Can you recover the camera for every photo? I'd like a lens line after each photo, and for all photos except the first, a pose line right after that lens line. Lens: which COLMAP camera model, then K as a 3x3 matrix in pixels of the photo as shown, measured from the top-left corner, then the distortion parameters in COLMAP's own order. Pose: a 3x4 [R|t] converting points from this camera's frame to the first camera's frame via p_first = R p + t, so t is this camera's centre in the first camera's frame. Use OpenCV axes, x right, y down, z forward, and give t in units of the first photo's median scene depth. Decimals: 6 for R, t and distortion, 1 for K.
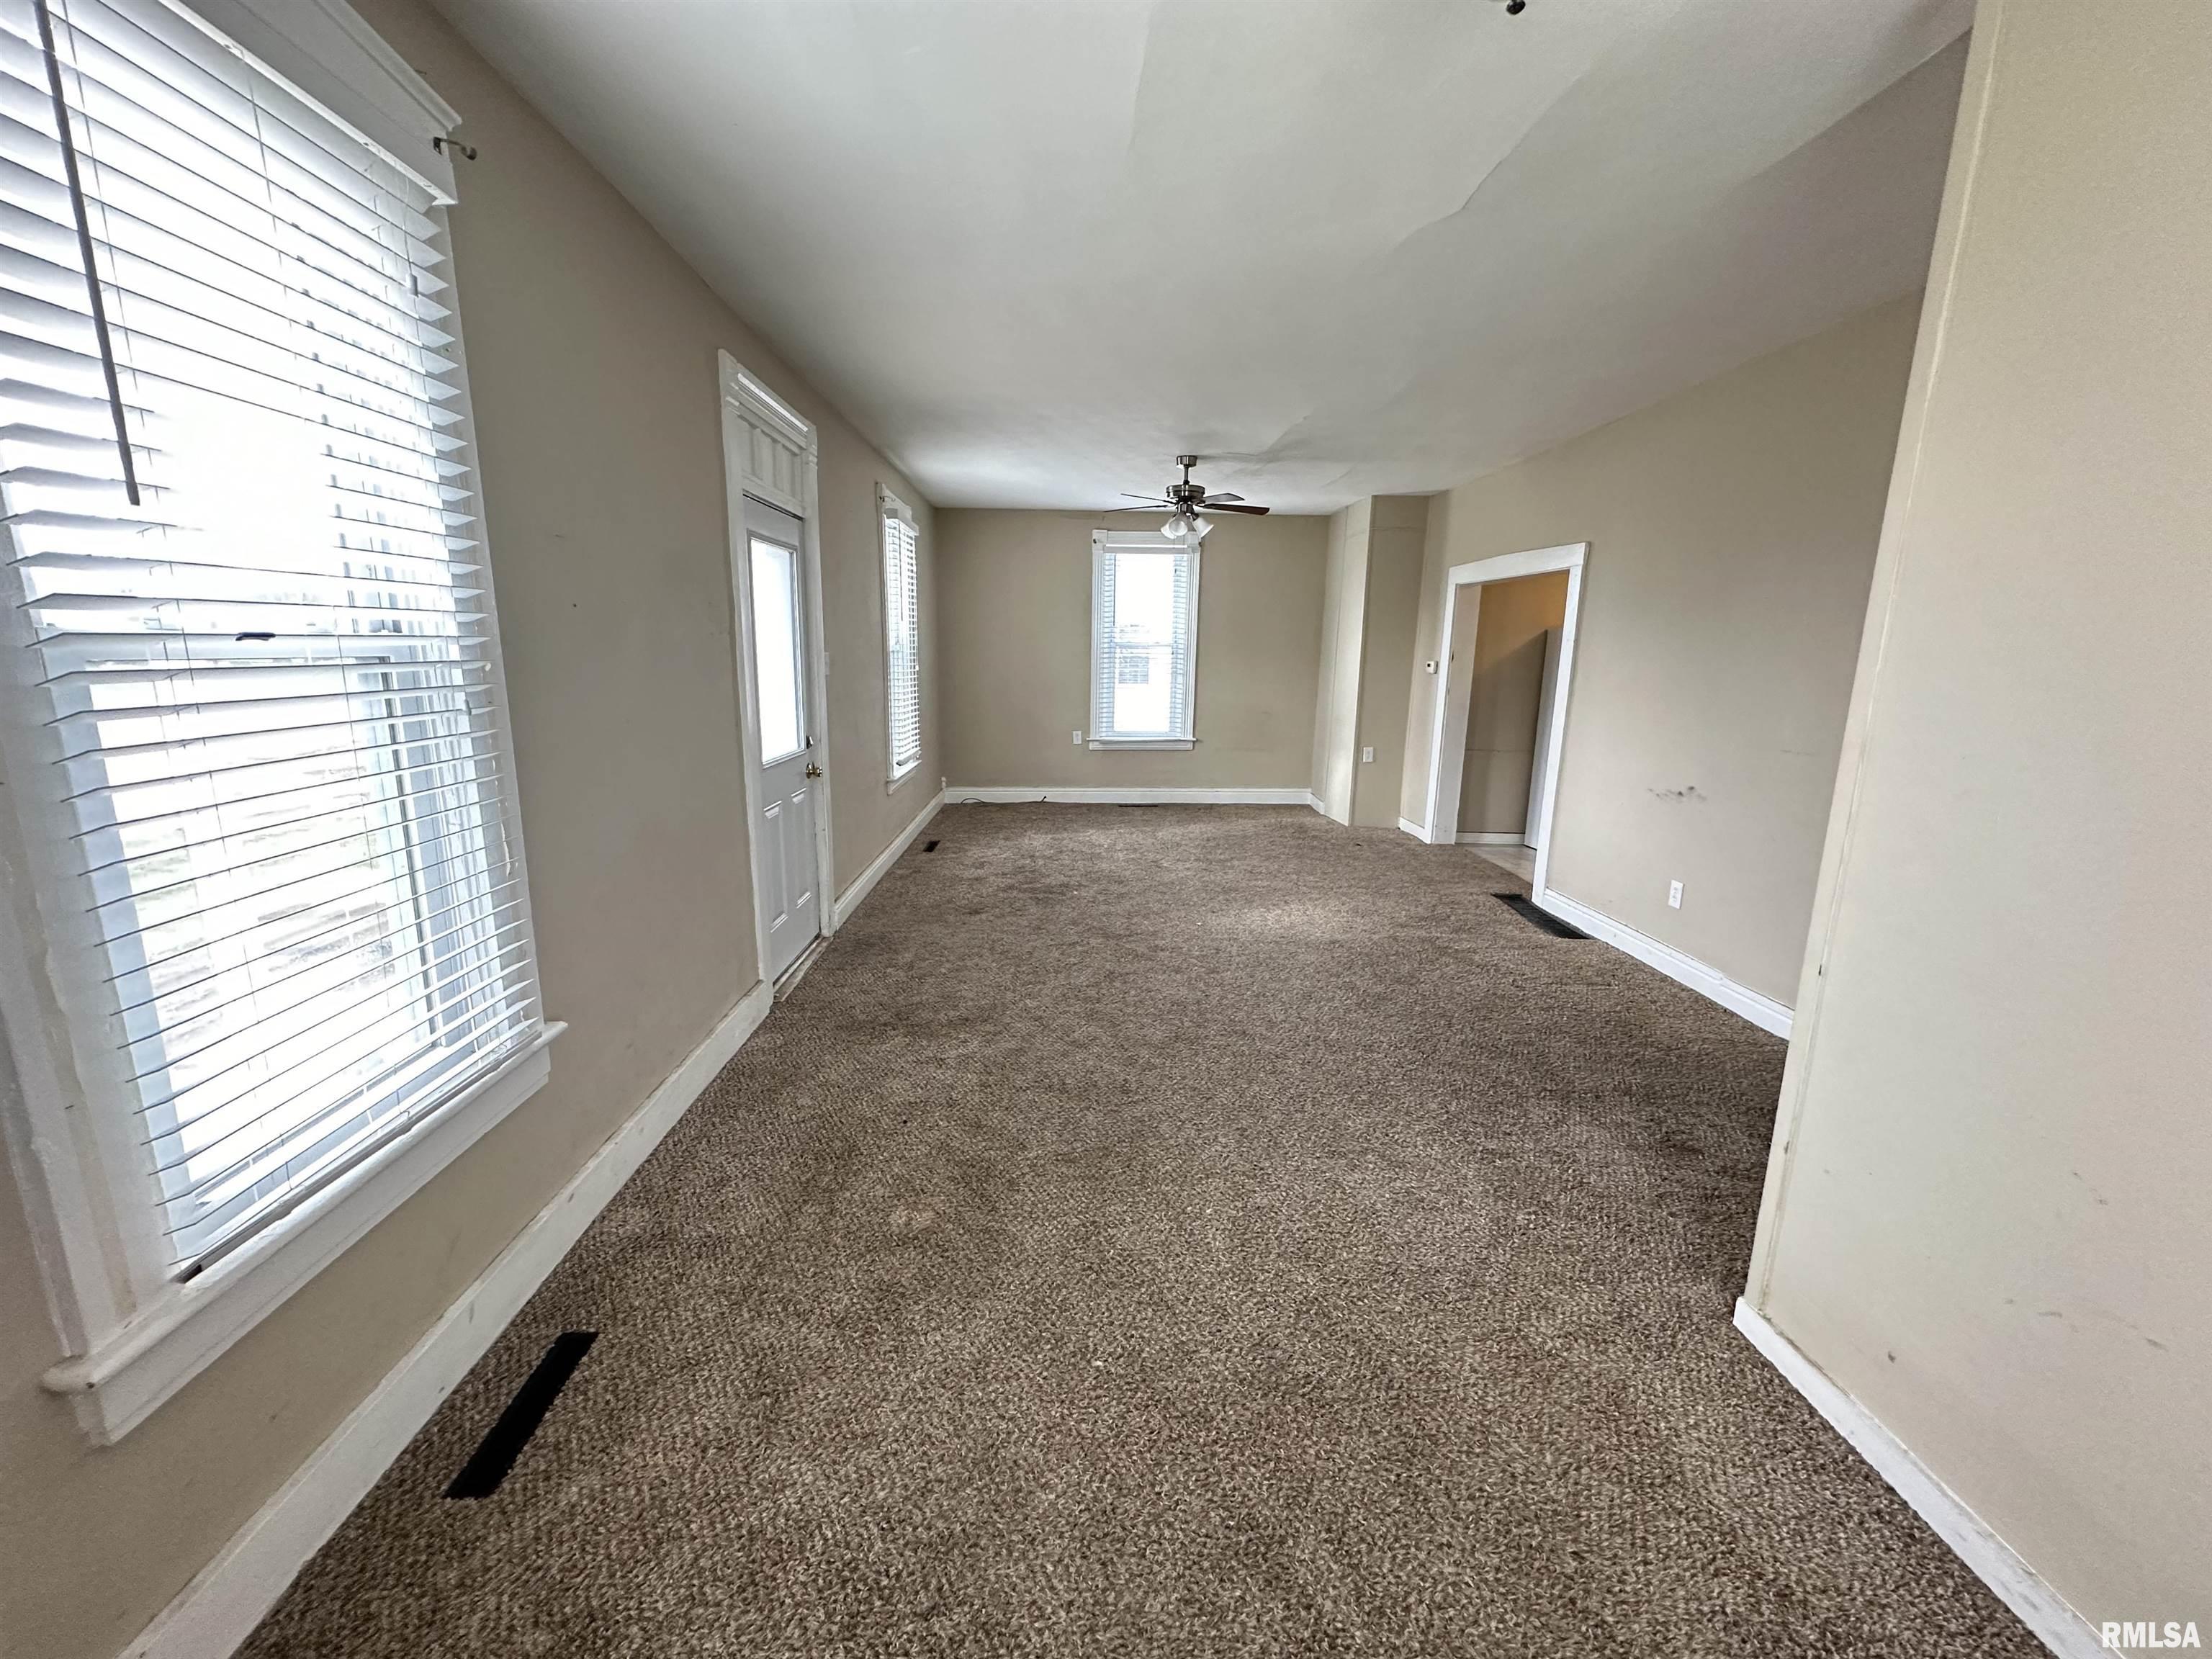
lens RADIAL K [[880.4, 0, 1104.0], [0, 880.4, 829.4], [0, 0, 1]] dist [-0.002807, 0.001095]
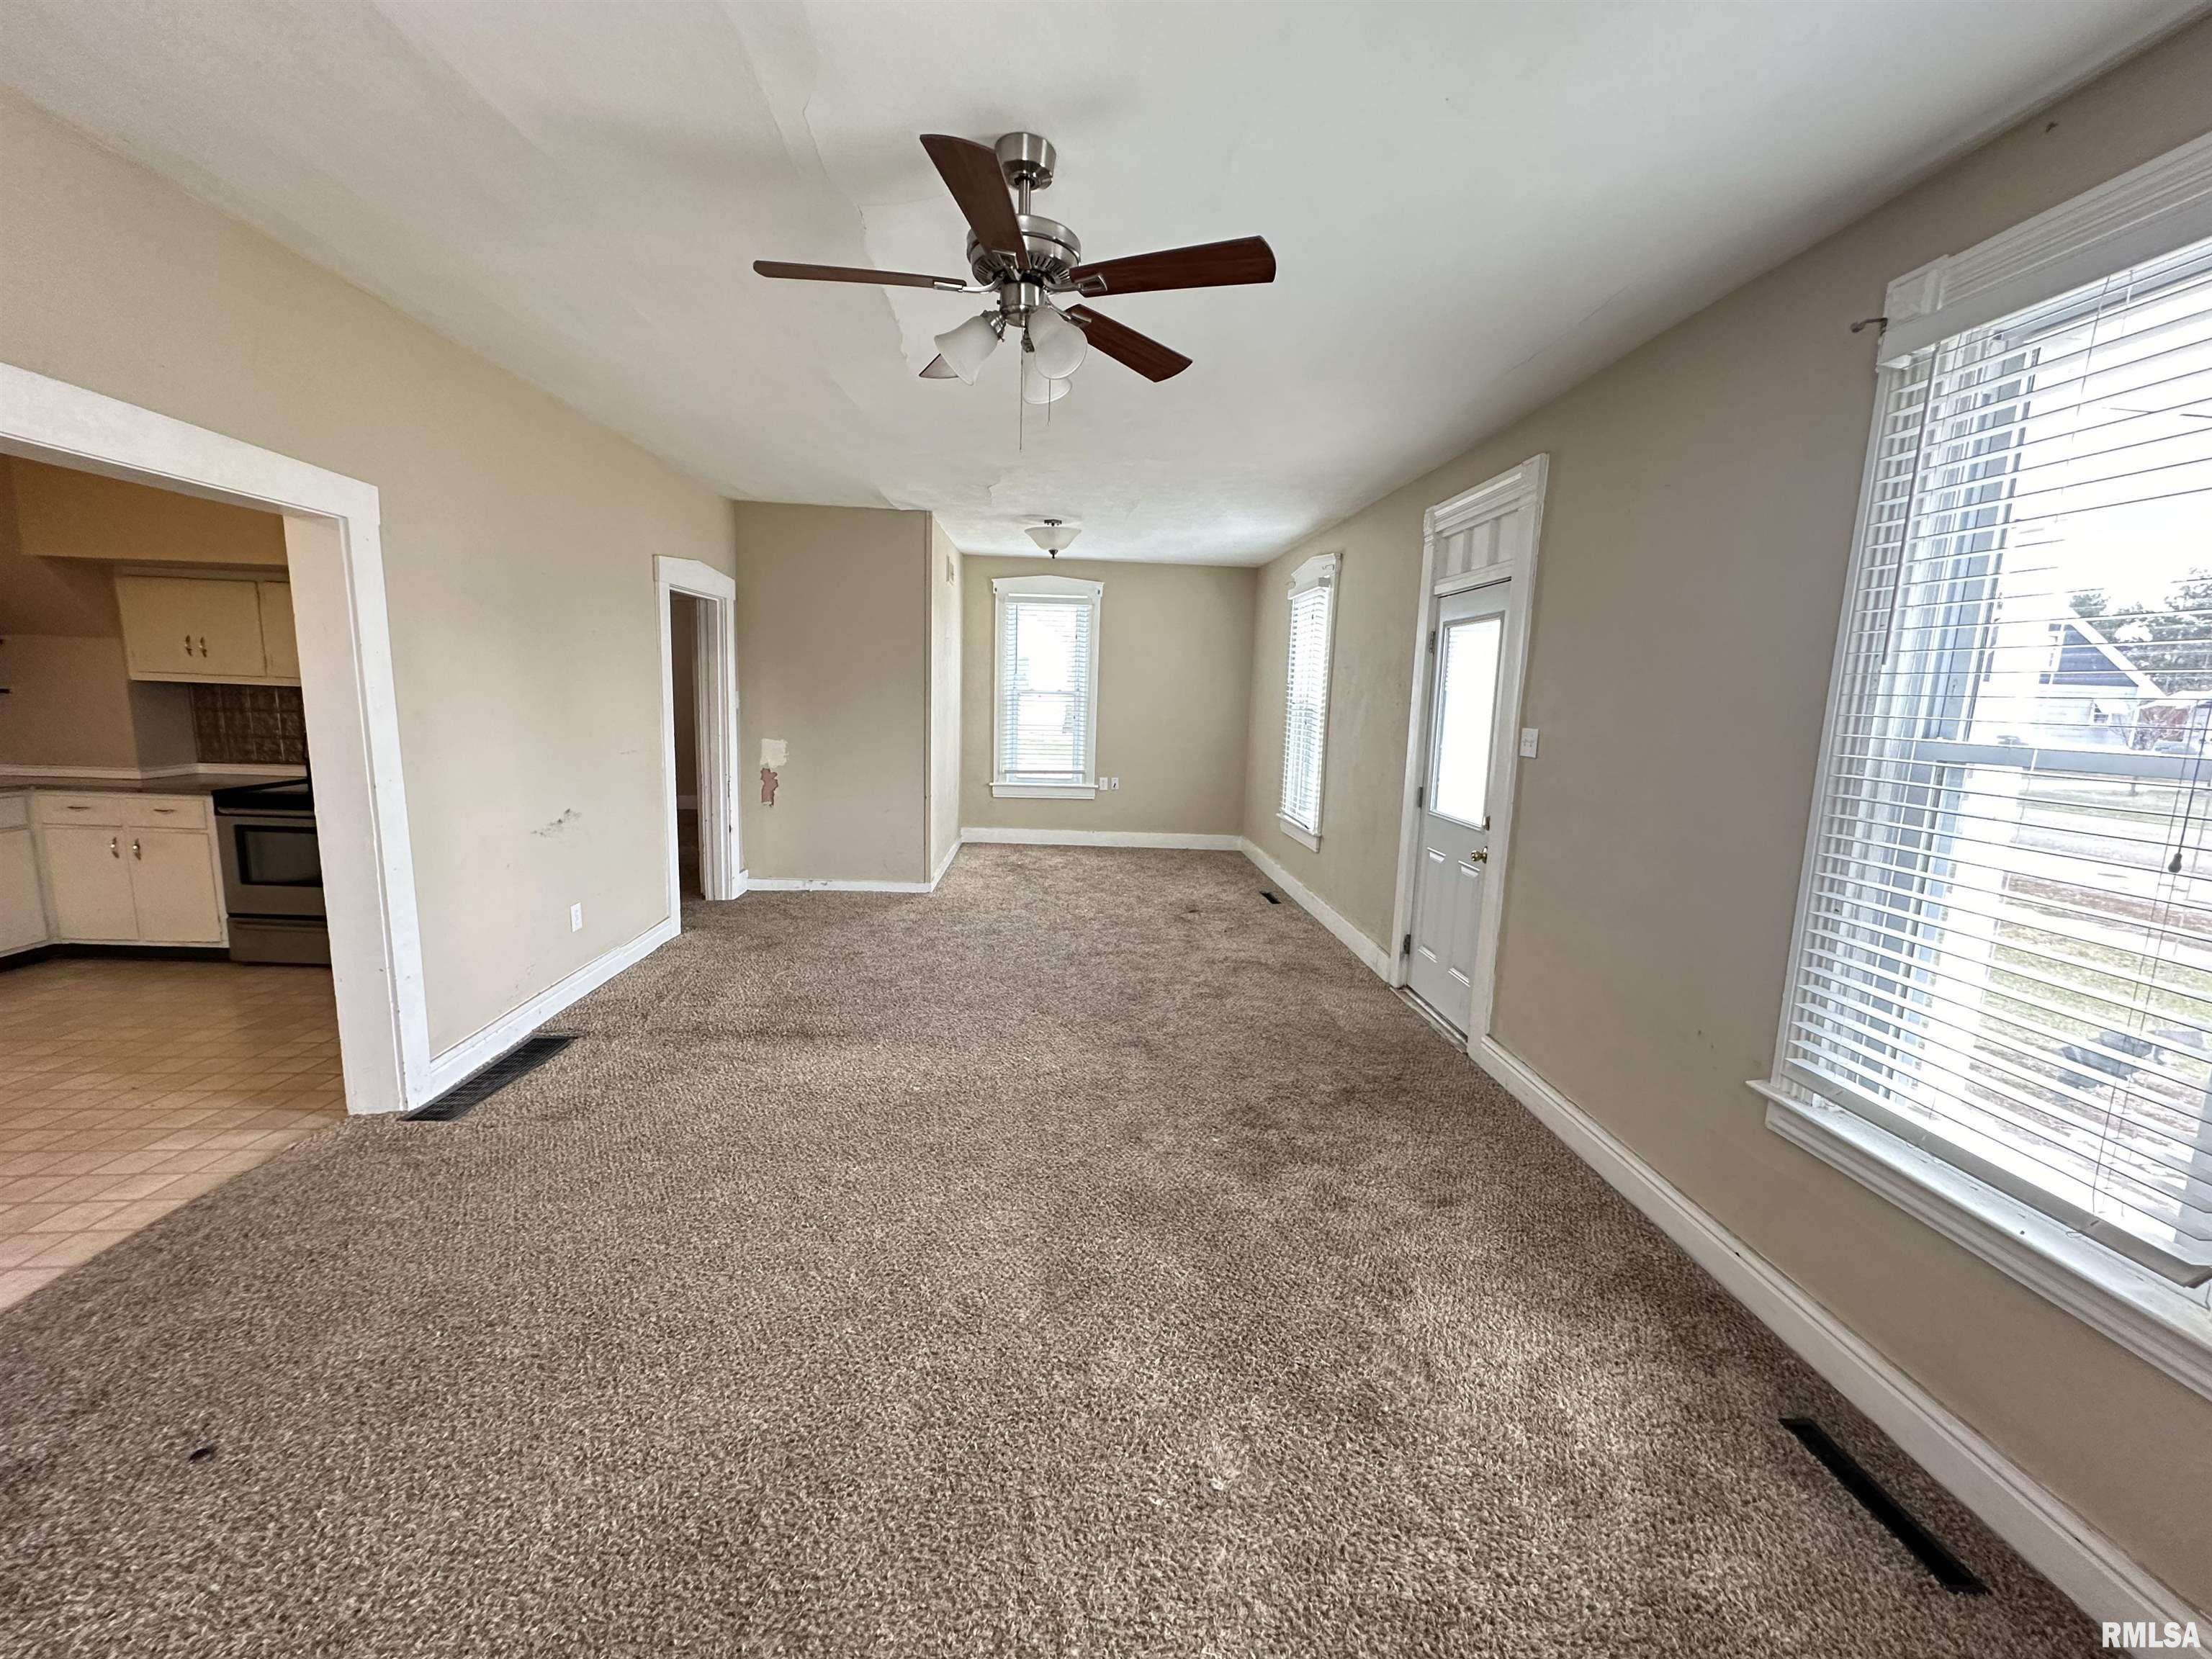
lens RADIAL K [[880.4, 0, 1107.8], [0, 880.4, 829.7], [0, 0, 1]] dist [-0.002807, 0.001095]
pose [[-0.998482, -0.048492, -0.026125, 0.081471], [-0.054574, 0.935166, 0.349979, -0.411334], [0.007461, 0.350874, -0.936393, 1.953904]]
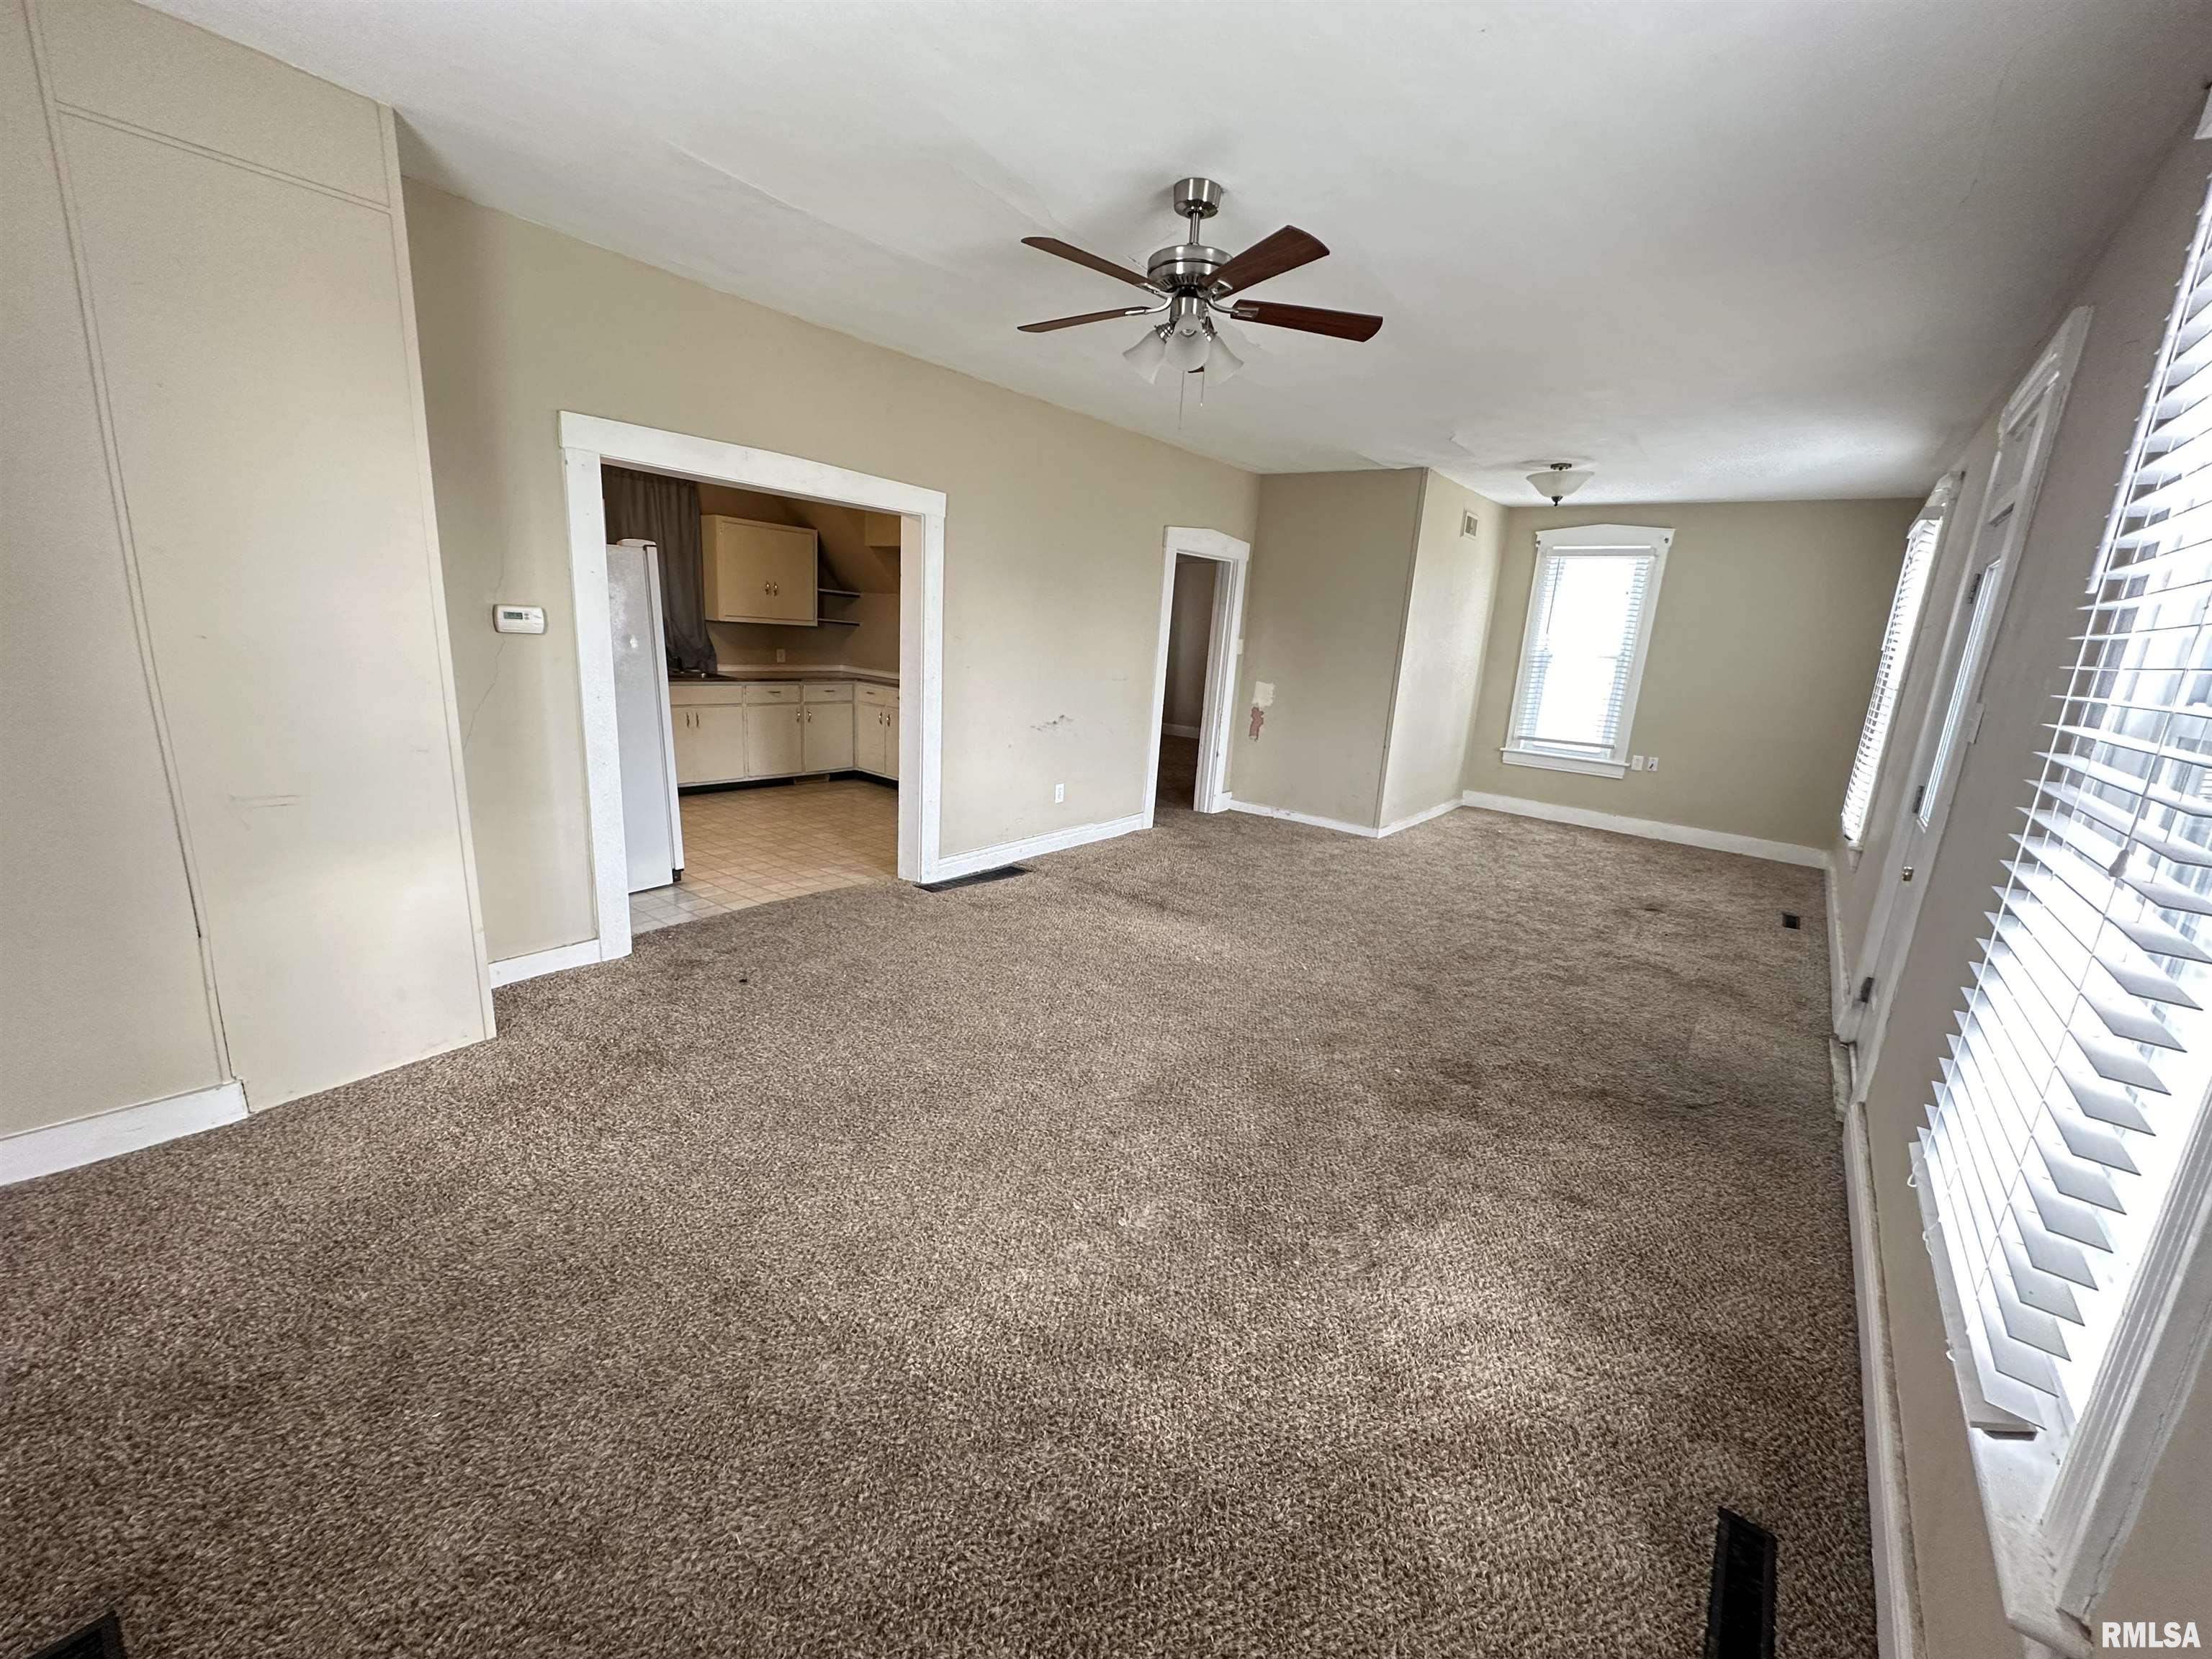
lens RADIAL K [[880.4, 0, 1106.3], [0, 880.4, 829.7], [0, 0, 1]] dist [-0.002807, 0.001095]
pose [[-0.758194, -0.213923, 0.615937, -0.283683], [0.053296, 0.921153, 0.385534, -0.416989], [-0.649847, 0.325136, -0.687012, 1.978524]]
